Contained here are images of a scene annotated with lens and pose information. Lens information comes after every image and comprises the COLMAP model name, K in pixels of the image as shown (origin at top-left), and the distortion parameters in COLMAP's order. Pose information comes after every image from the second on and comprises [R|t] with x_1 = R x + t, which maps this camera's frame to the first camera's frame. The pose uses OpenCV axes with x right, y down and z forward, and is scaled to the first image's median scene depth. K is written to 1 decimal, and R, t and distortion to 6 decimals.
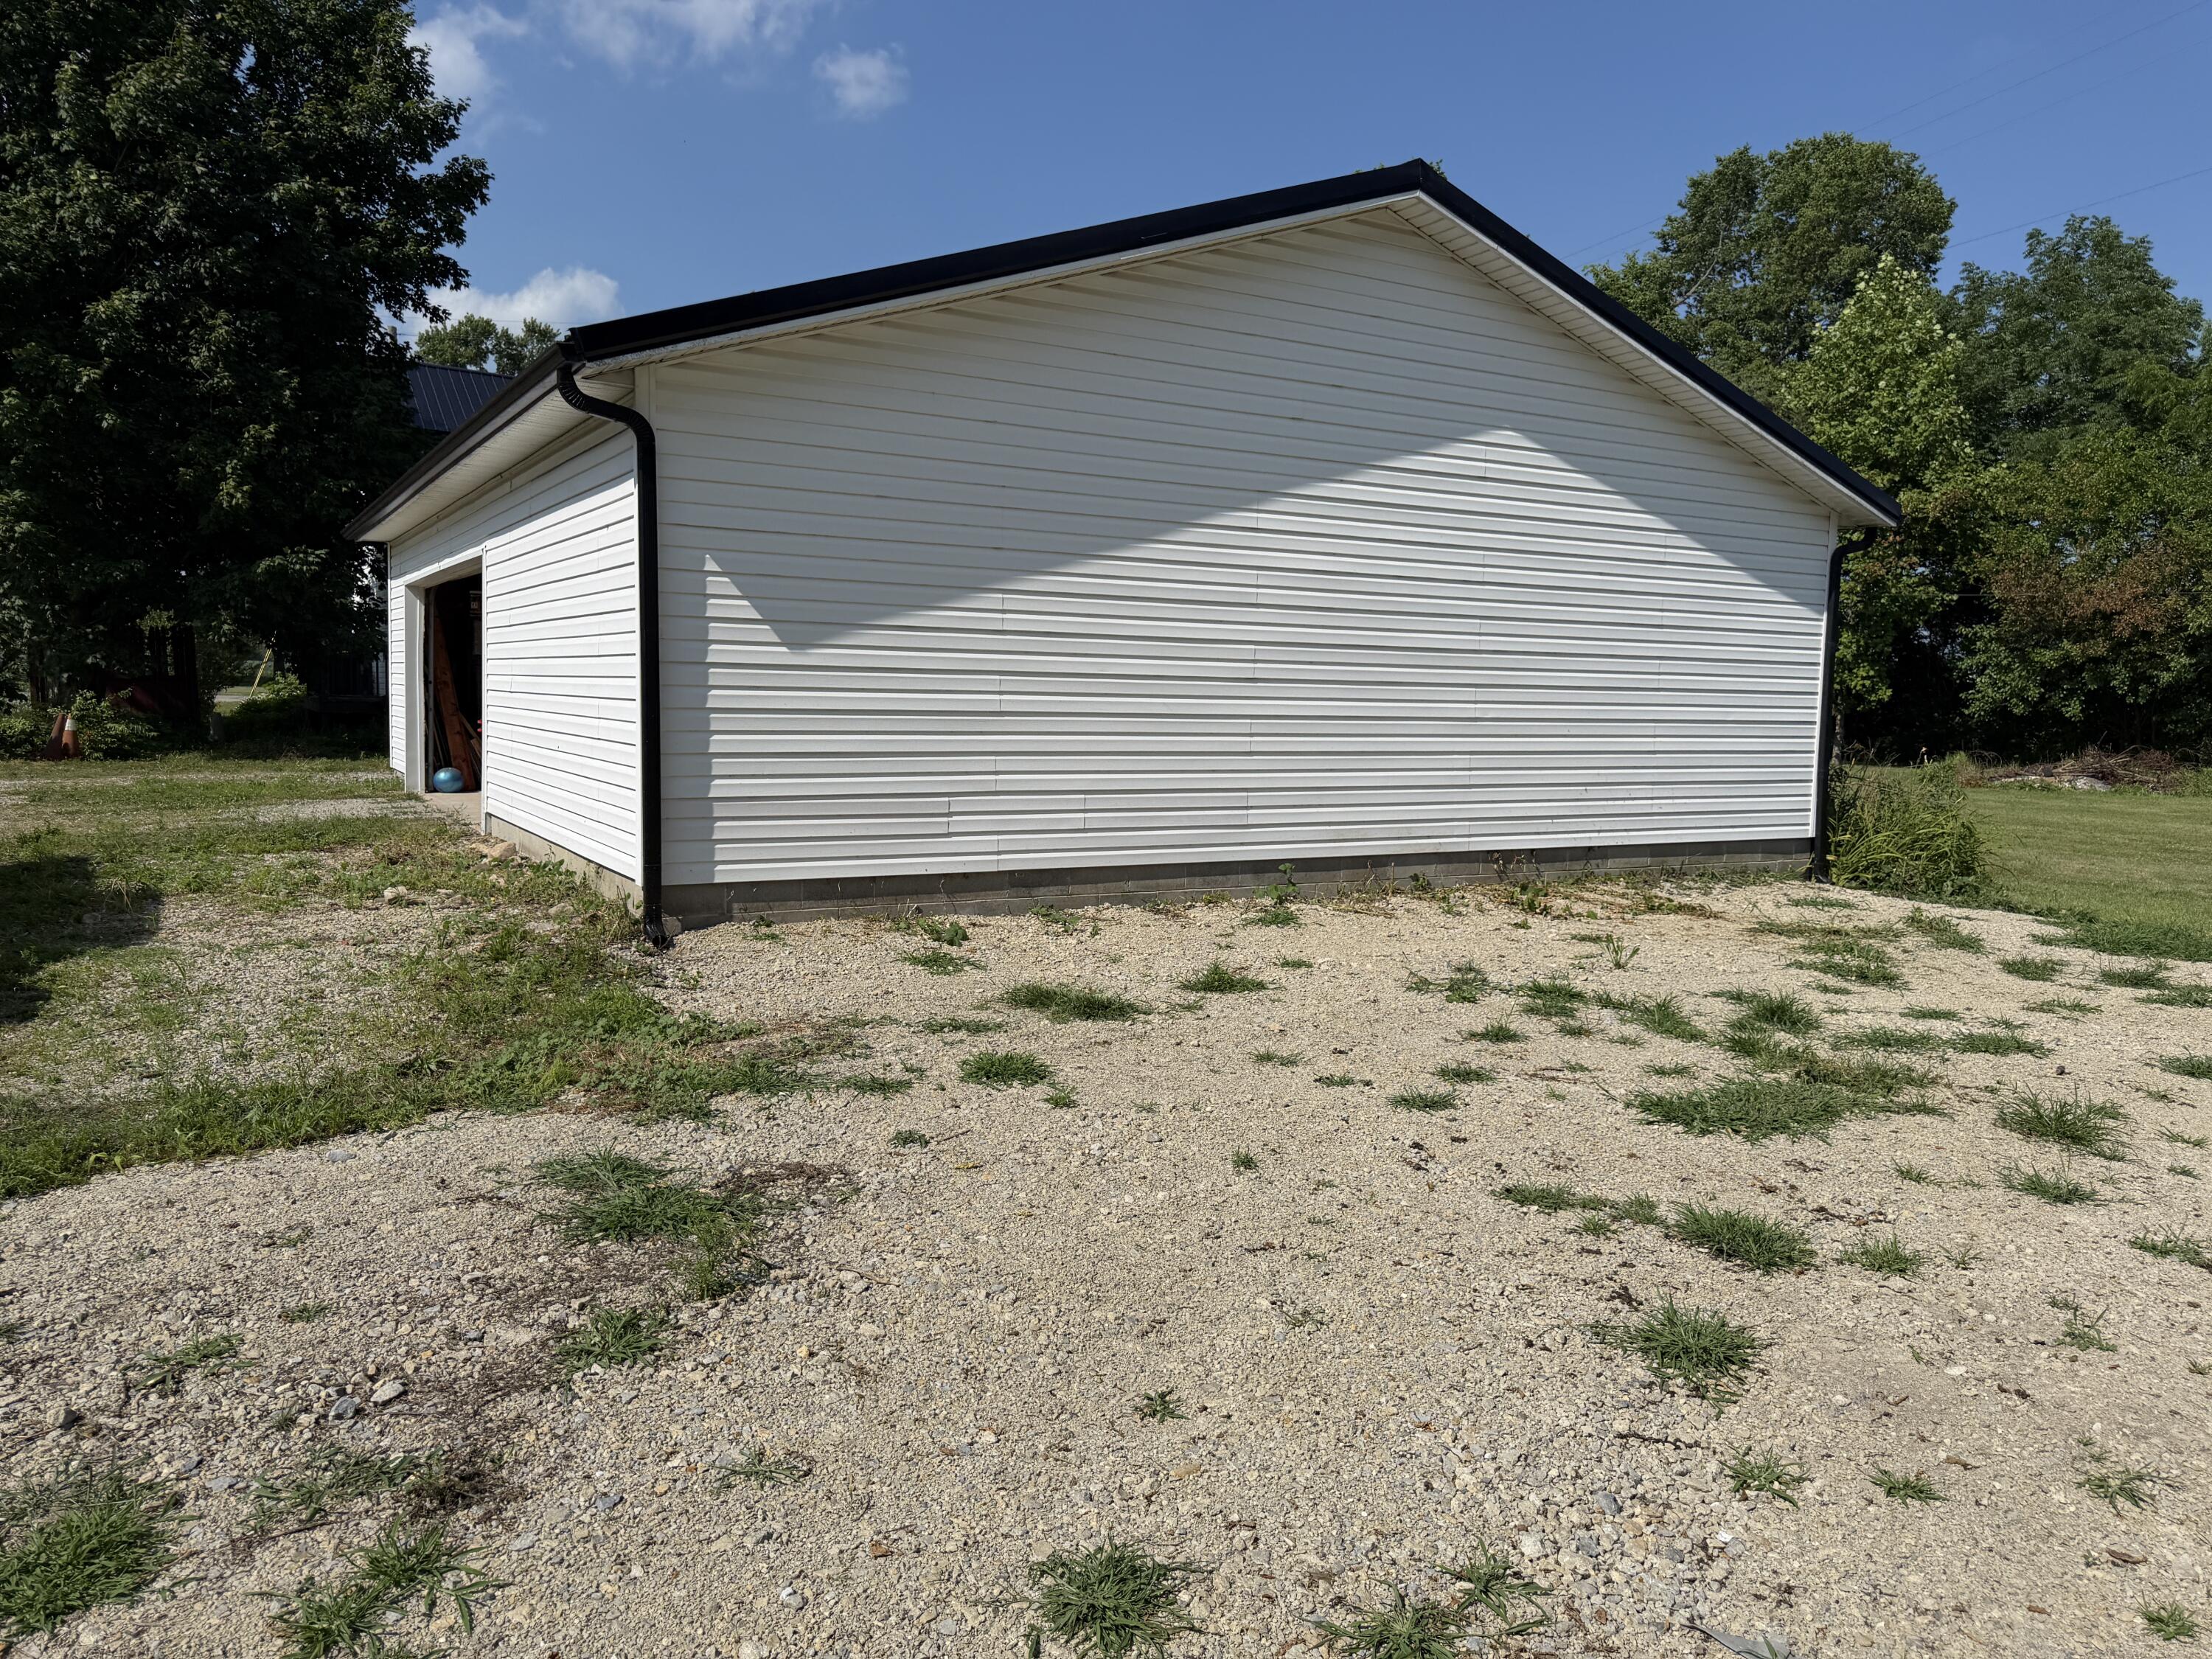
lens RADIAL K [[1571.2, 0, 1106.0], [0, 1571.2, 829.5], [0, 0, 1]] dist [-0.007267, -0.004772]
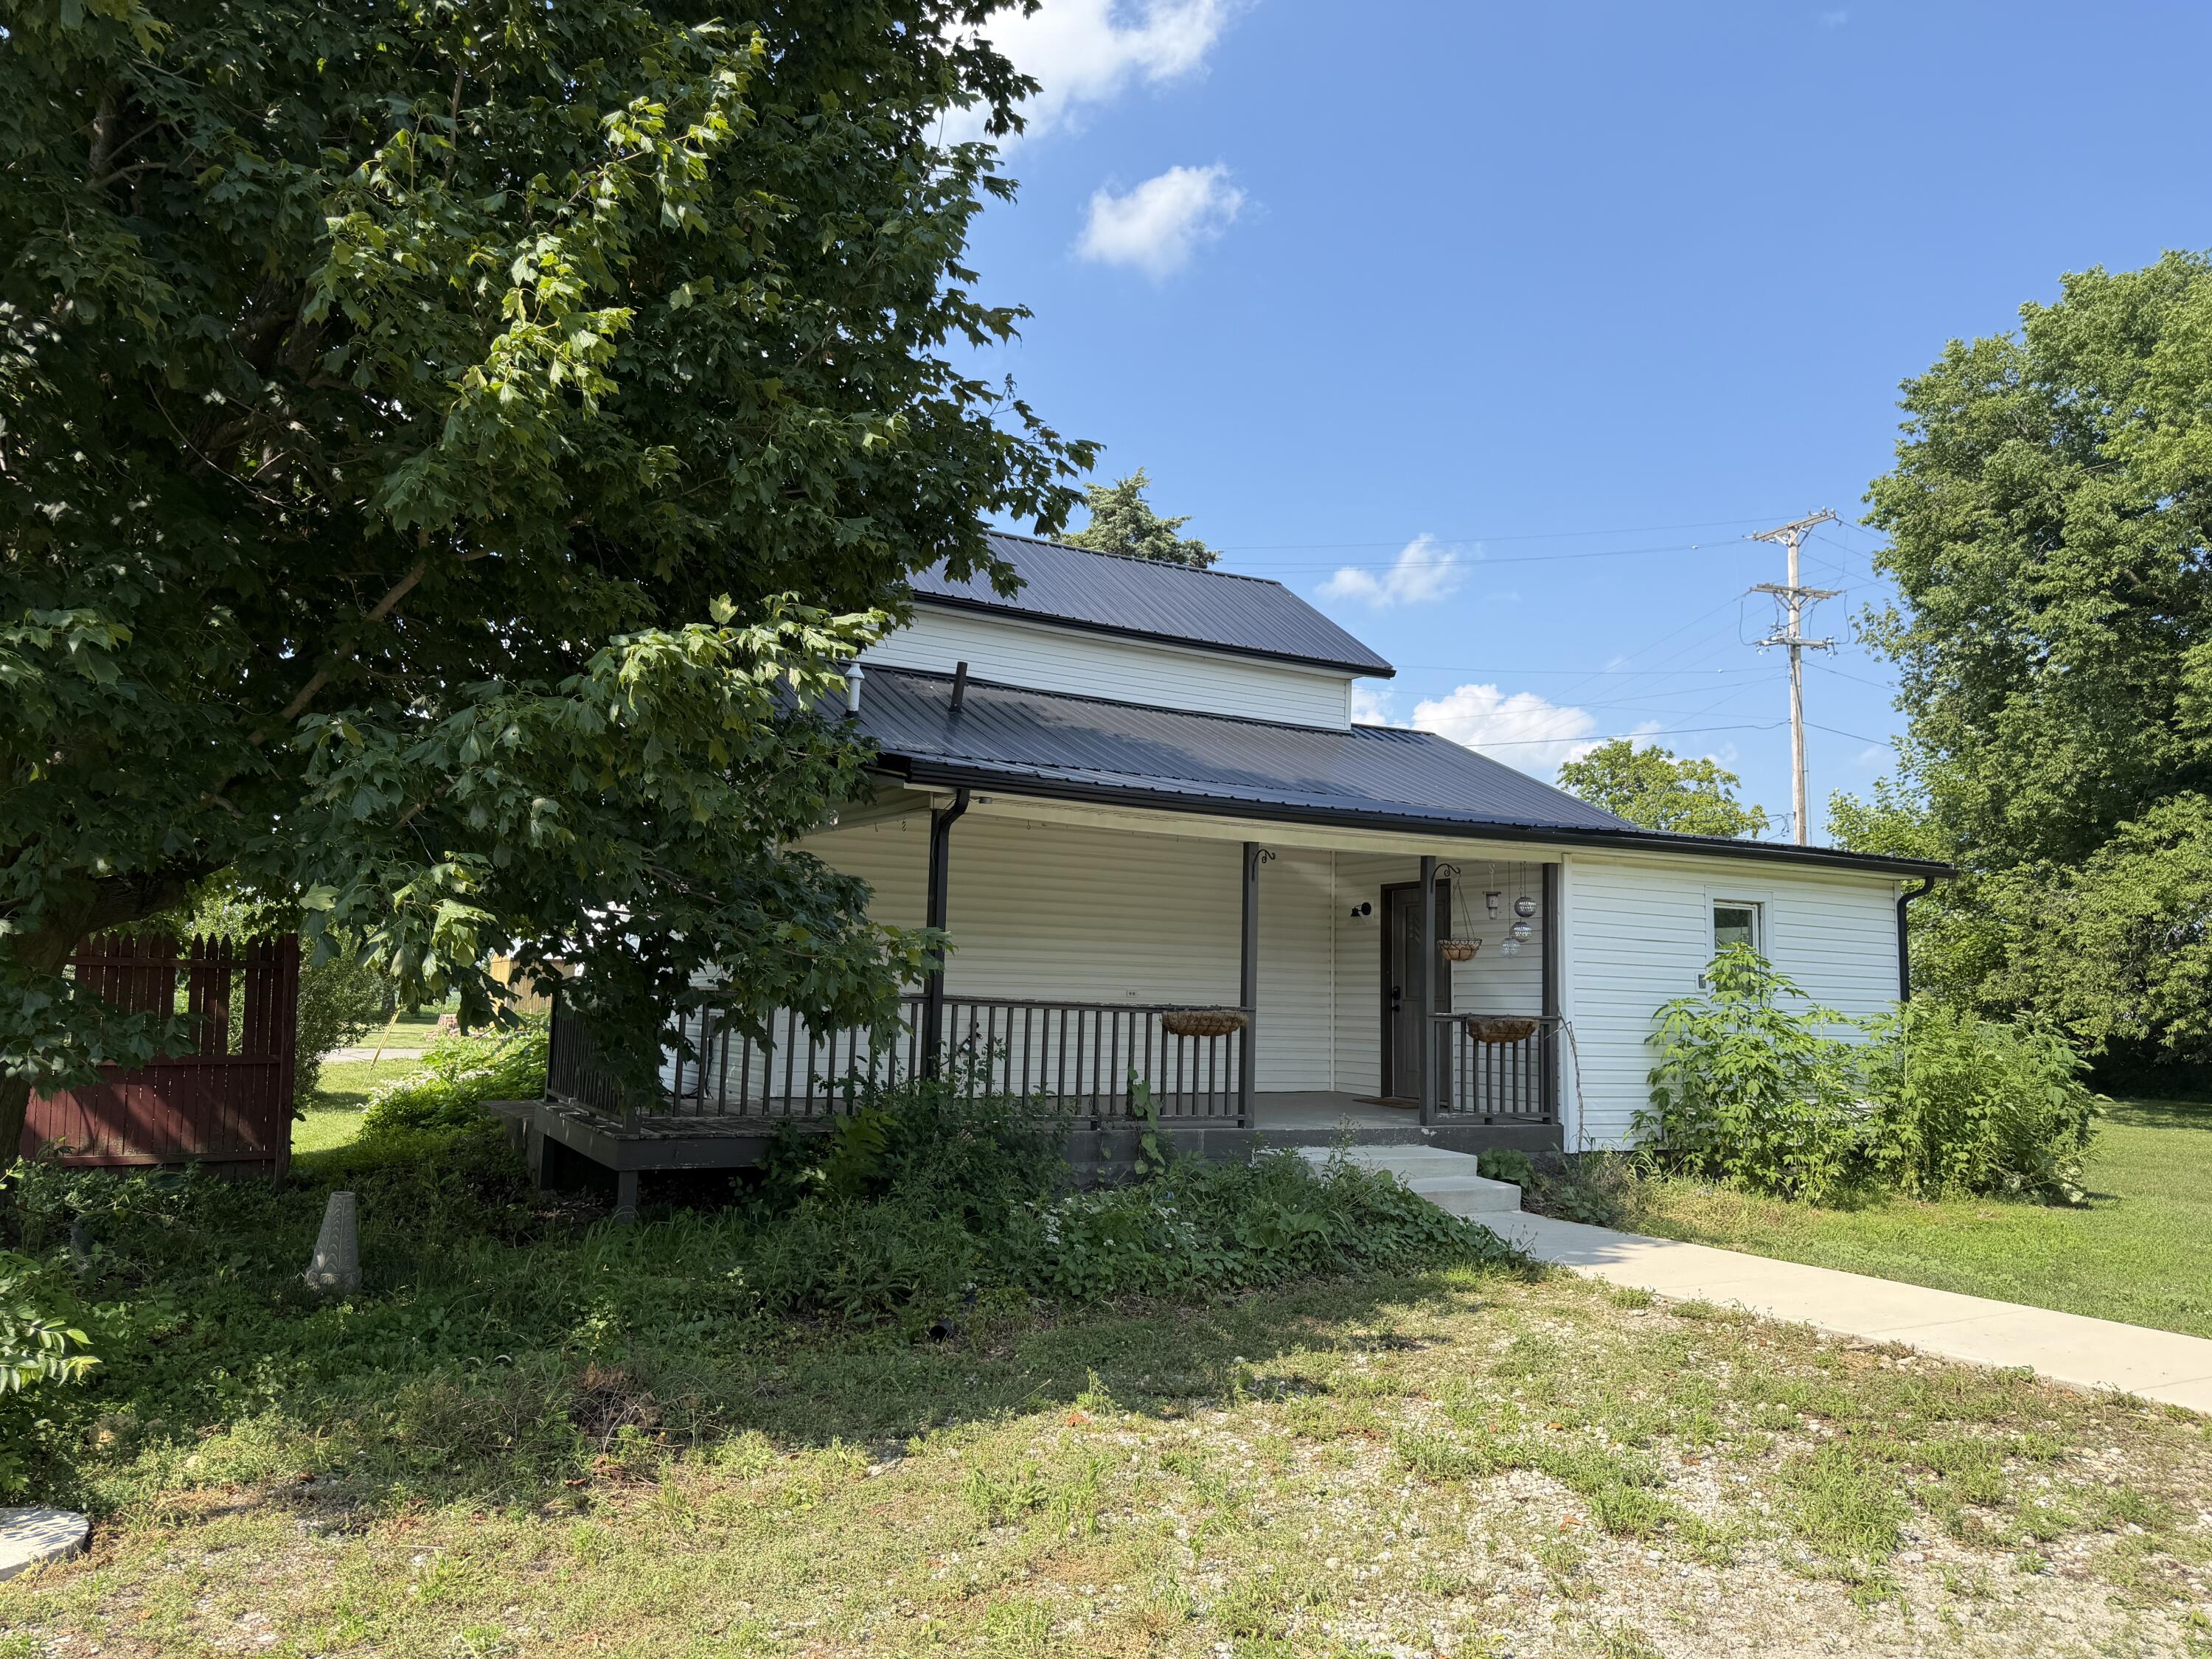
lens RADIAL K [[1567.3, 0, 1106.0], [0, 1567.3, 829.5], [0, 0, 1]] dist [0.094031, -0.117553]
pose [[0.998627, 0.013123, -0.050720, -0.451857], [-0.023496, 0.977483, -0.209702, -0.093530], [0.046826, 0.210606, 0.976449, 0.770455]]
